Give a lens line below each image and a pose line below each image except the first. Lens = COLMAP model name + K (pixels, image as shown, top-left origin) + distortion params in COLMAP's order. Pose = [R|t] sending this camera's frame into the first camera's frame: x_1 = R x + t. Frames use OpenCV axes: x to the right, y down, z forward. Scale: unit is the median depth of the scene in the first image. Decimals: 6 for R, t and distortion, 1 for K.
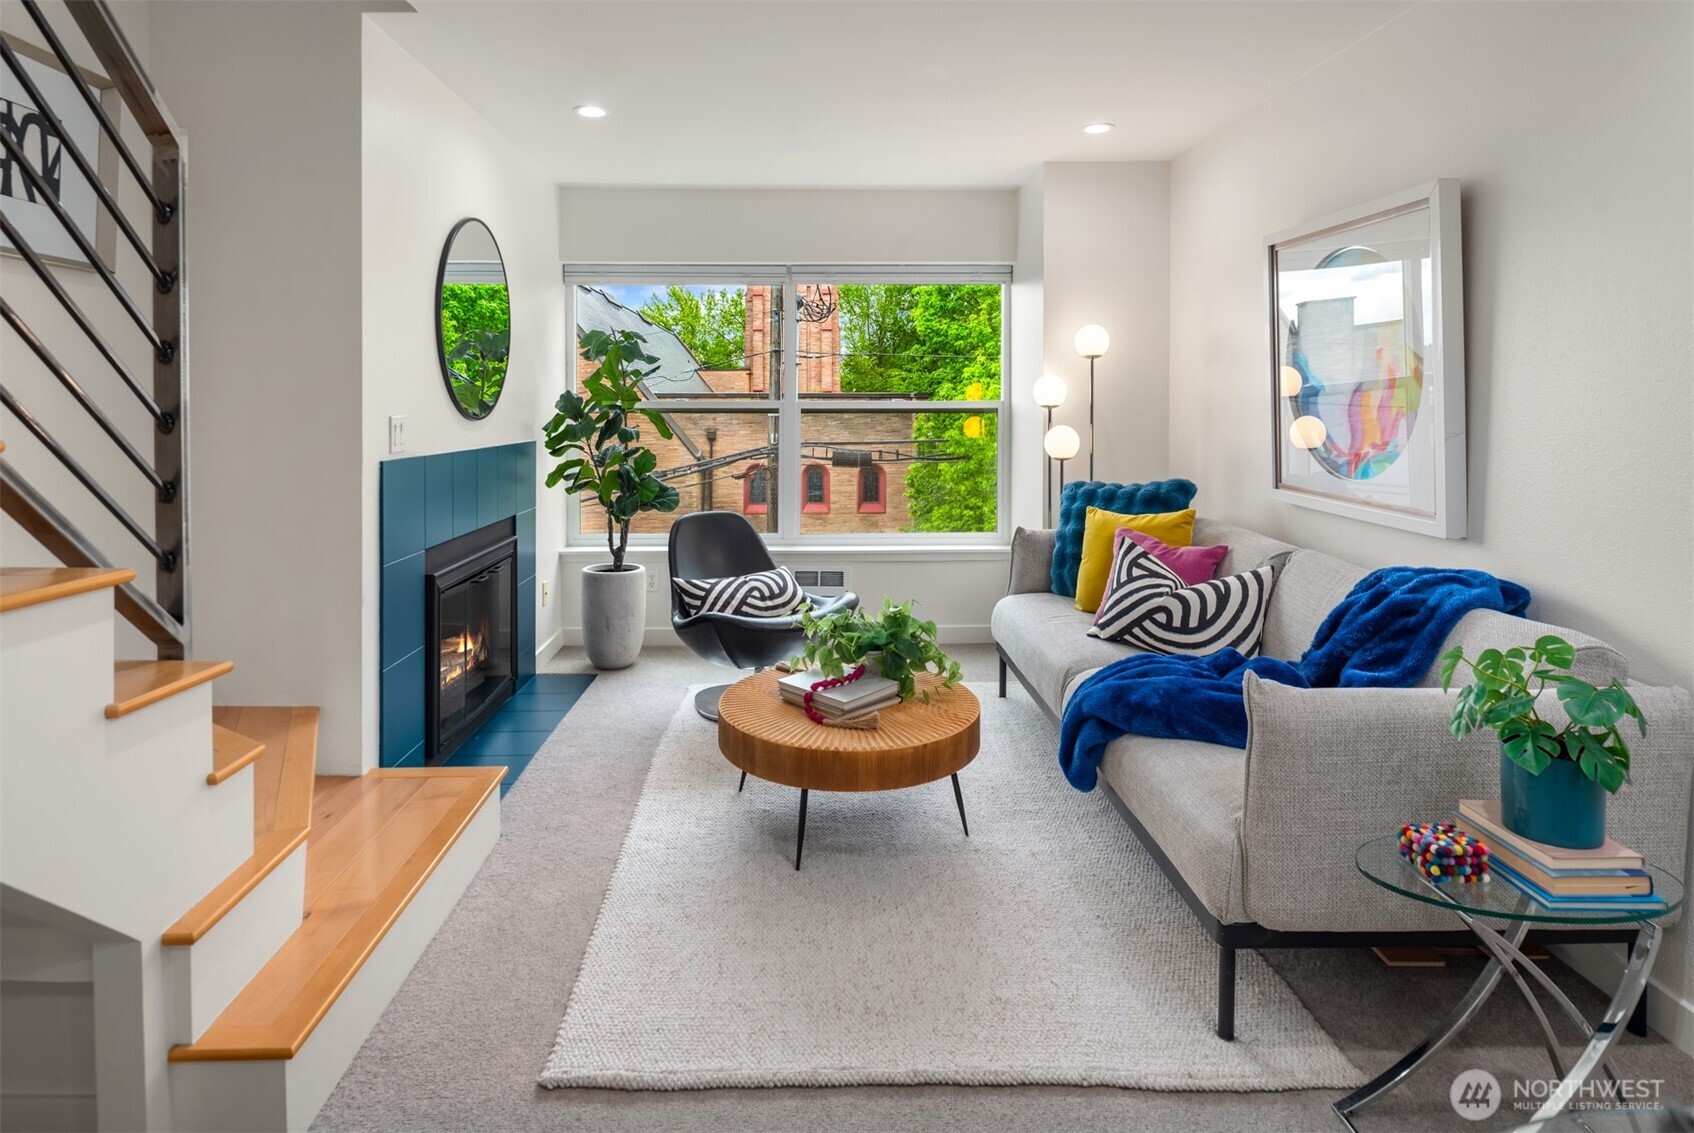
lens RADIAL K [[949.5, 0, 827.6], [0, 949.5, 380.8], [0, 0, 1]] dist [0.000107, -0.001791]
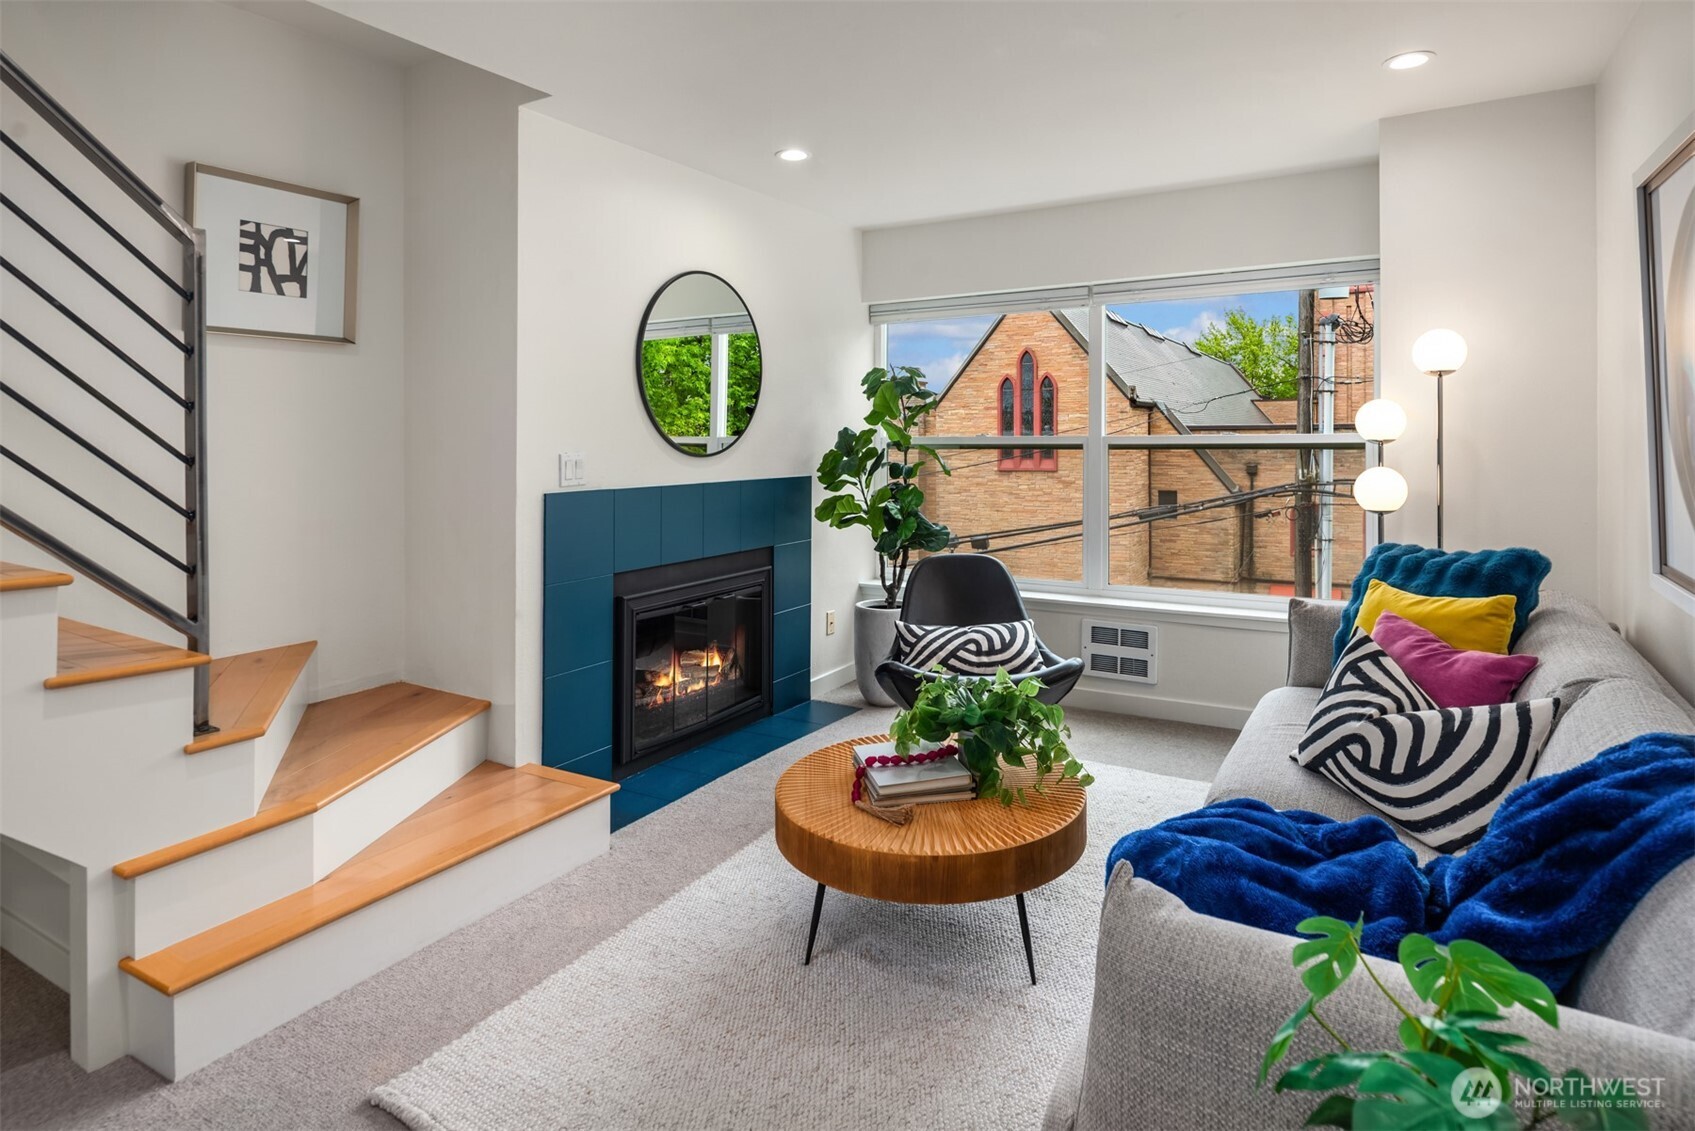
lens RADIAL K [[918.9, 0, 852.2], [0, 918.9, 409.3], [0, 0, 1]] dist [-0.001860, -0.000840]
pose [[0.847265, -0.022320, -0.530701, 0.365537], [0.019075, 0.999751, -0.011593, 0.002972], [0.530827, -0.000301, 0.847480, 0.223169]]
